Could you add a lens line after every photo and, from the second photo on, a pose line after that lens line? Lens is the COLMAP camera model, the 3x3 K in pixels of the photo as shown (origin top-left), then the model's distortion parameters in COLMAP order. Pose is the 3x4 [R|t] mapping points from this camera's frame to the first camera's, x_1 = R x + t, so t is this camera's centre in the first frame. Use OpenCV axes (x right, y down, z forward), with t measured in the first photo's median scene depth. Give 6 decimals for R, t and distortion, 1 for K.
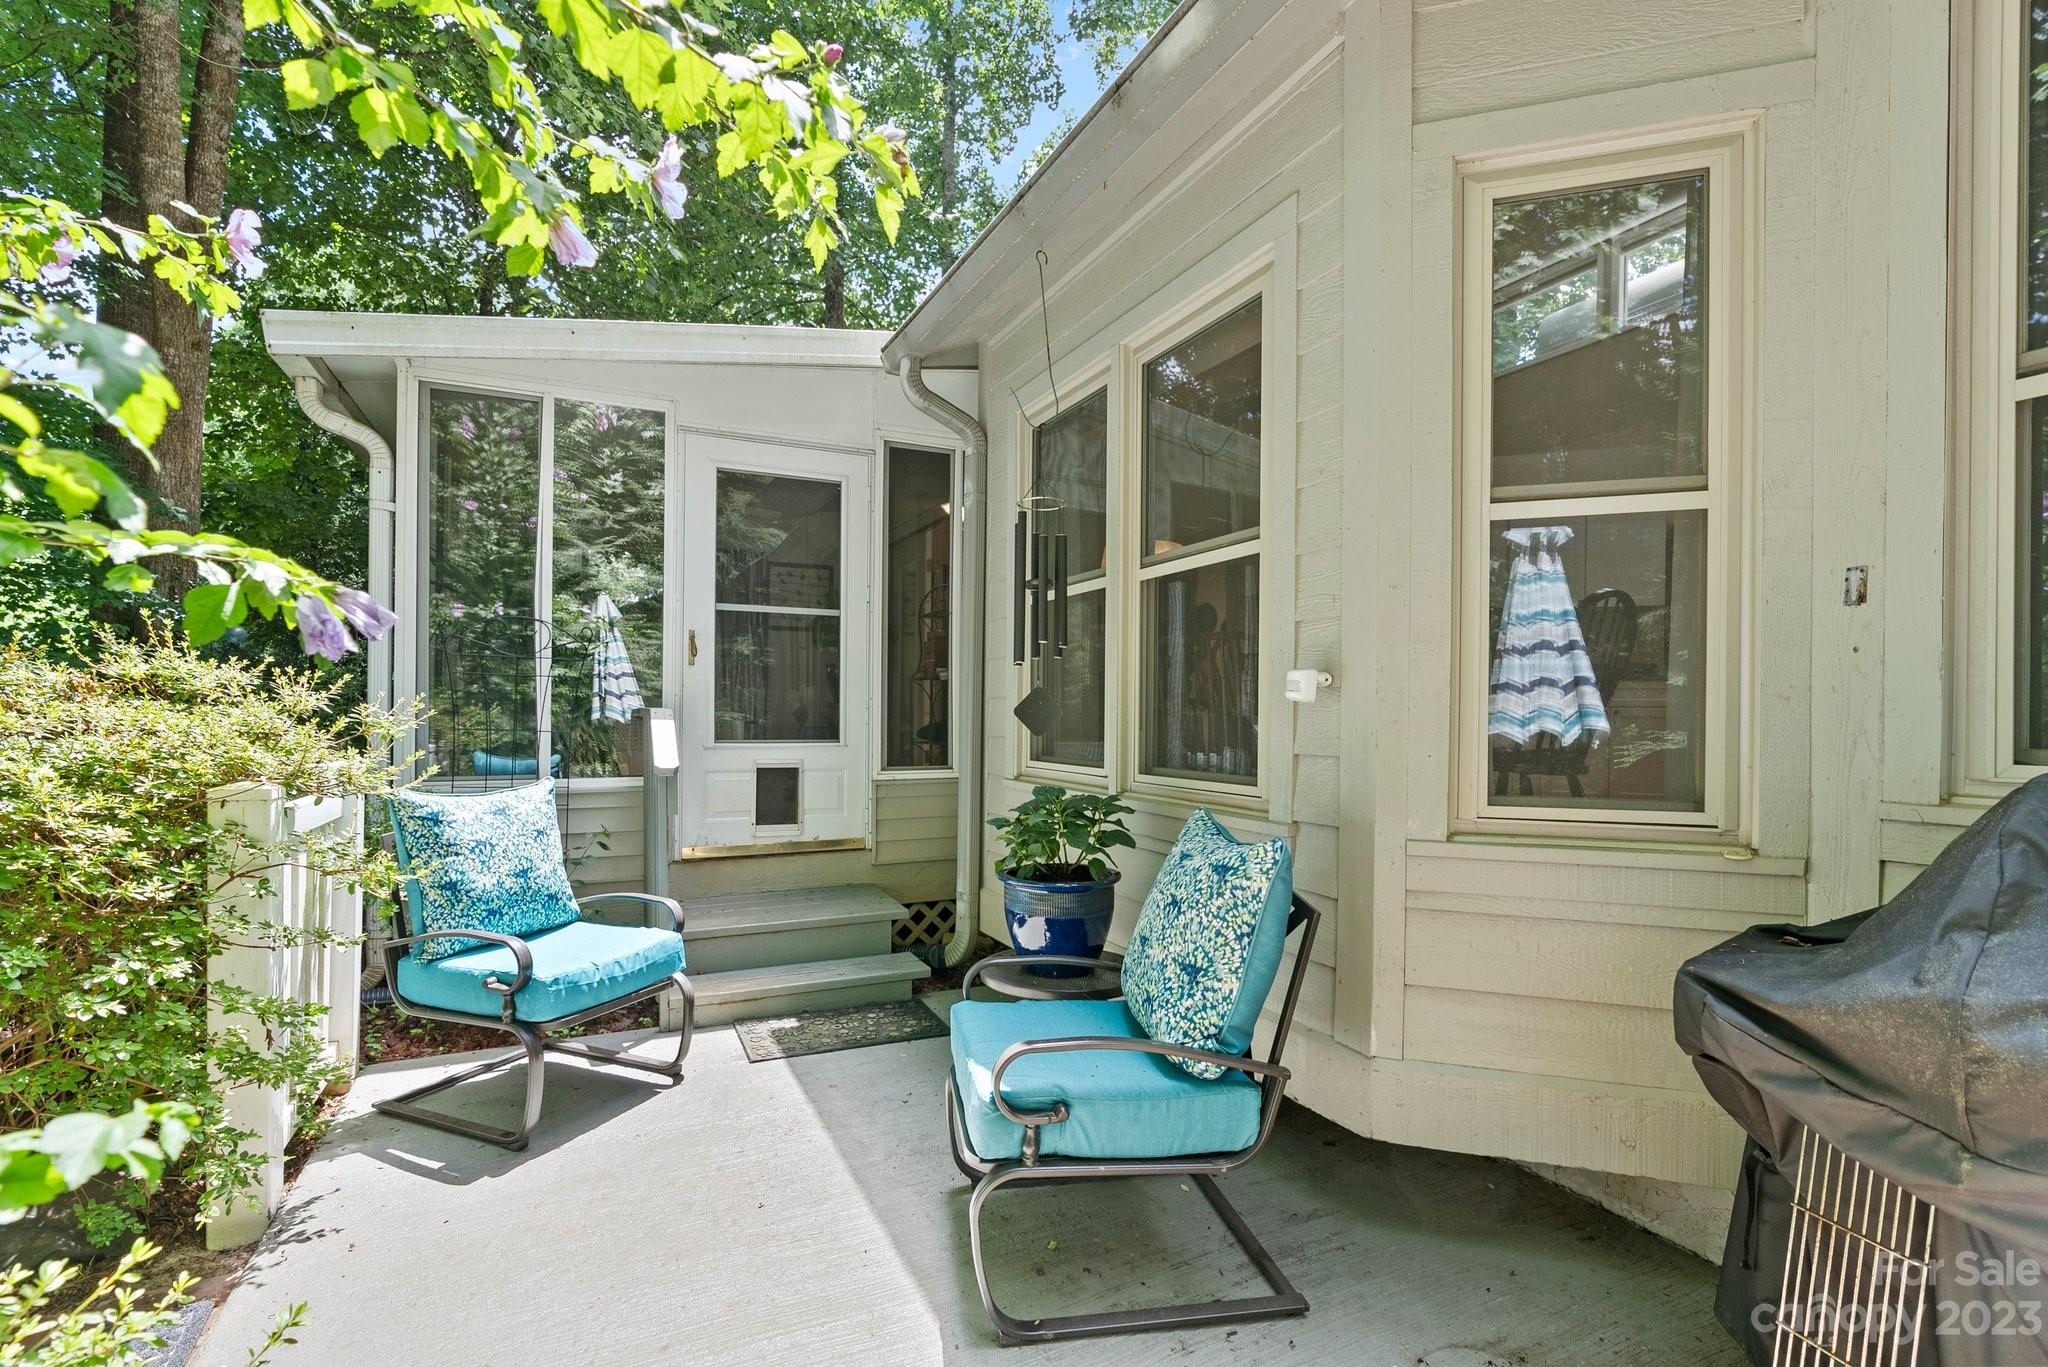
lens RADIAL K [[936.4, 0, 1017.8], [0, 936.4, 698.9], [0, 0, 1]] dist [-0.003519, 0.000032]
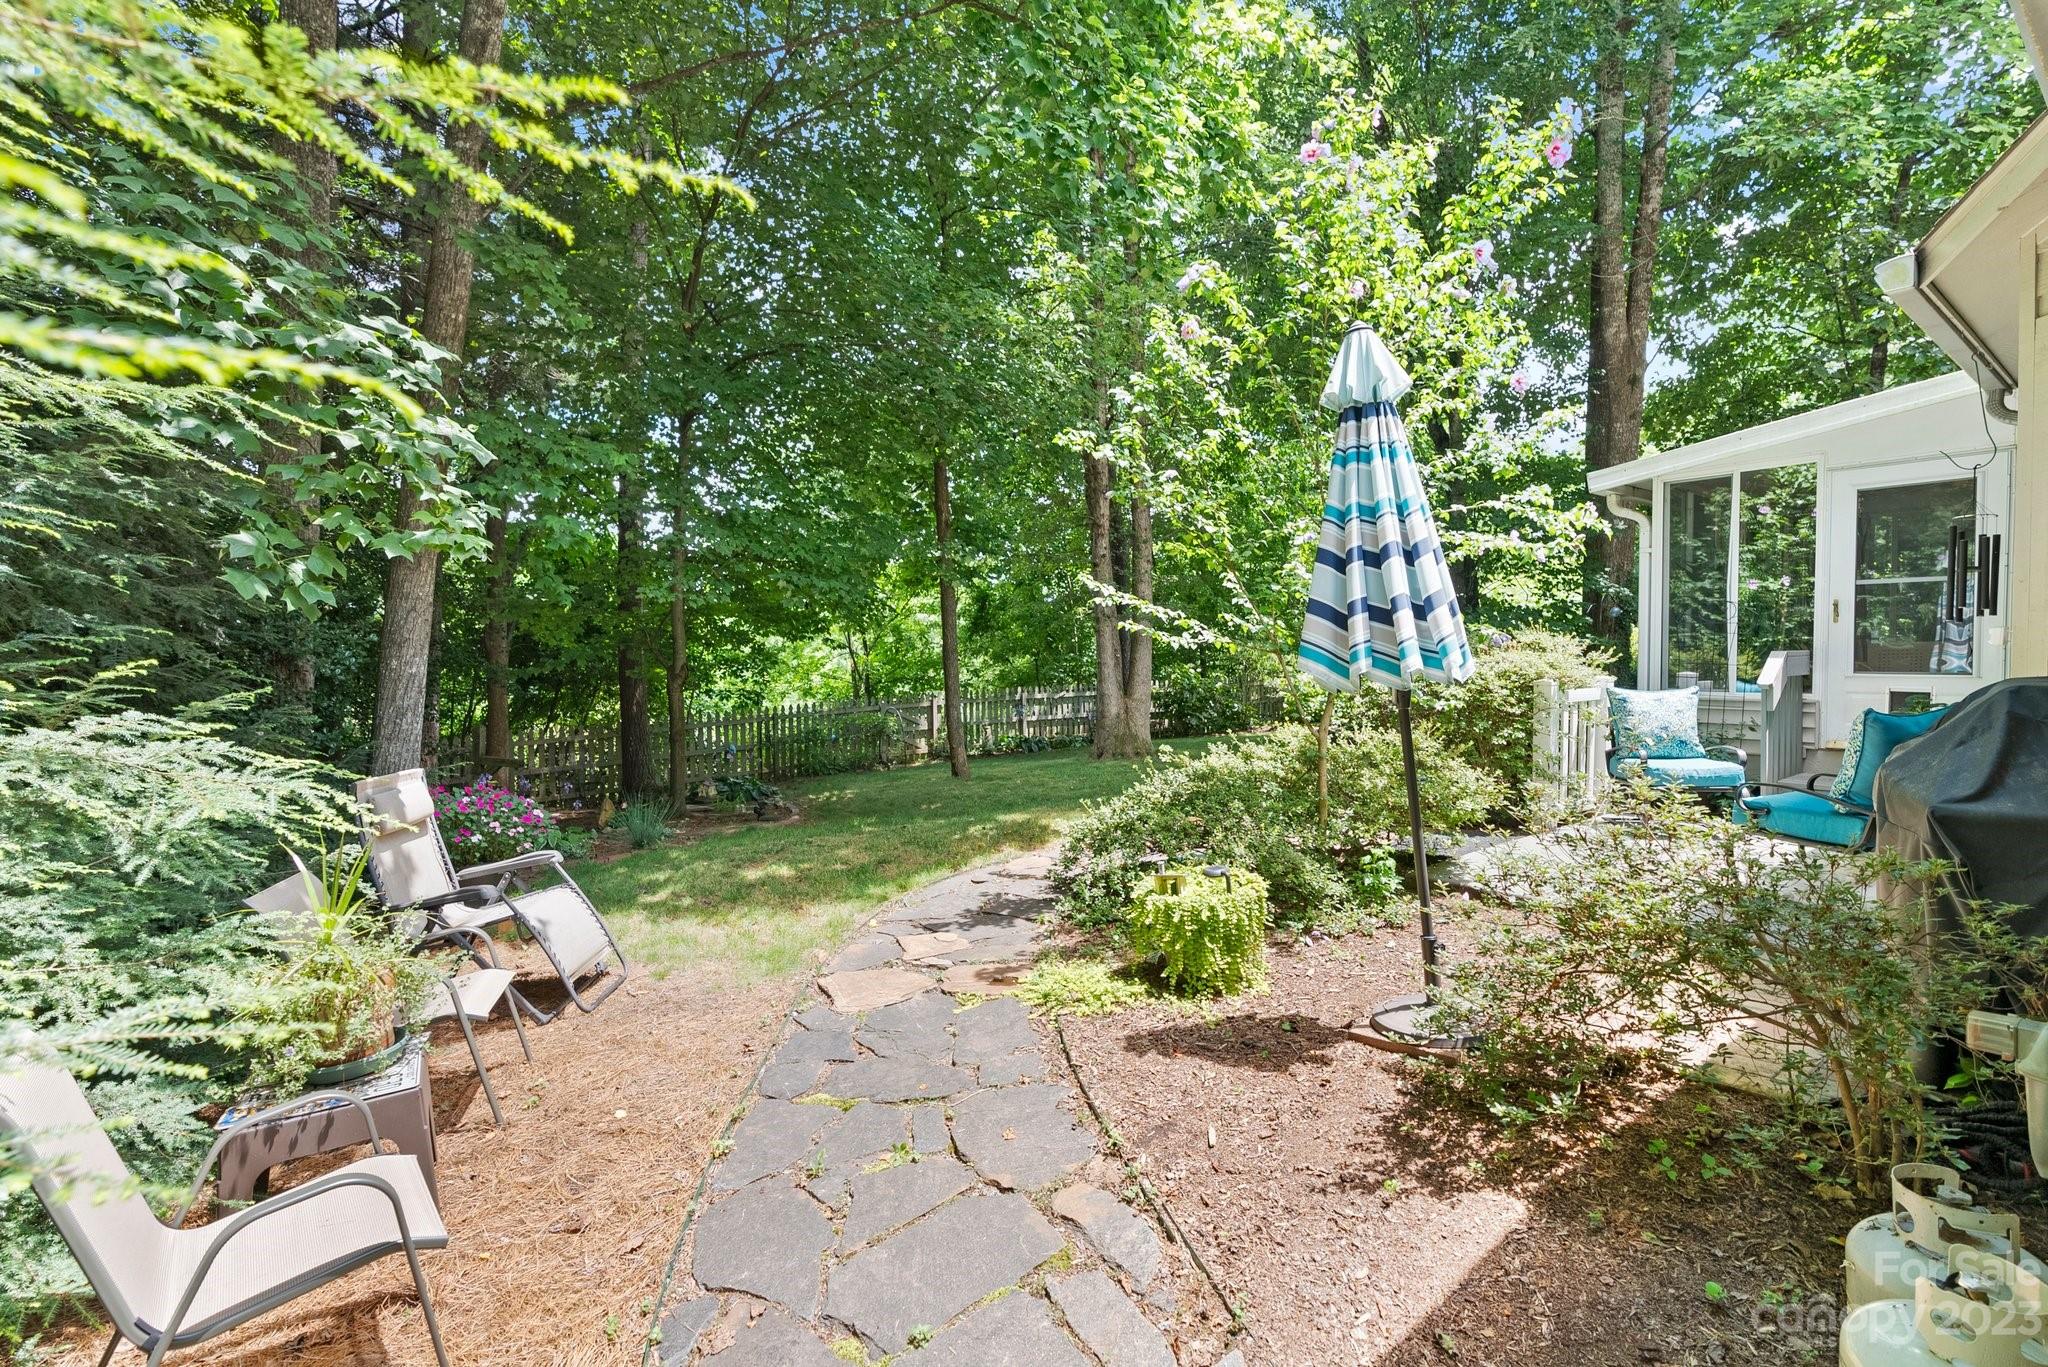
lens RADIAL K [[936.4, 0, 1017.8], [0, 936.4, 698.9], [0, 0, 1]] dist [-0.003519, 0.000032]
pose [[0.195949, 0.040236, -0.979788, 1.857323], [0.020199, 0.998780, 0.045056, -0.014951], [0.980406, -0.028619, 0.194897, -1.284253]]
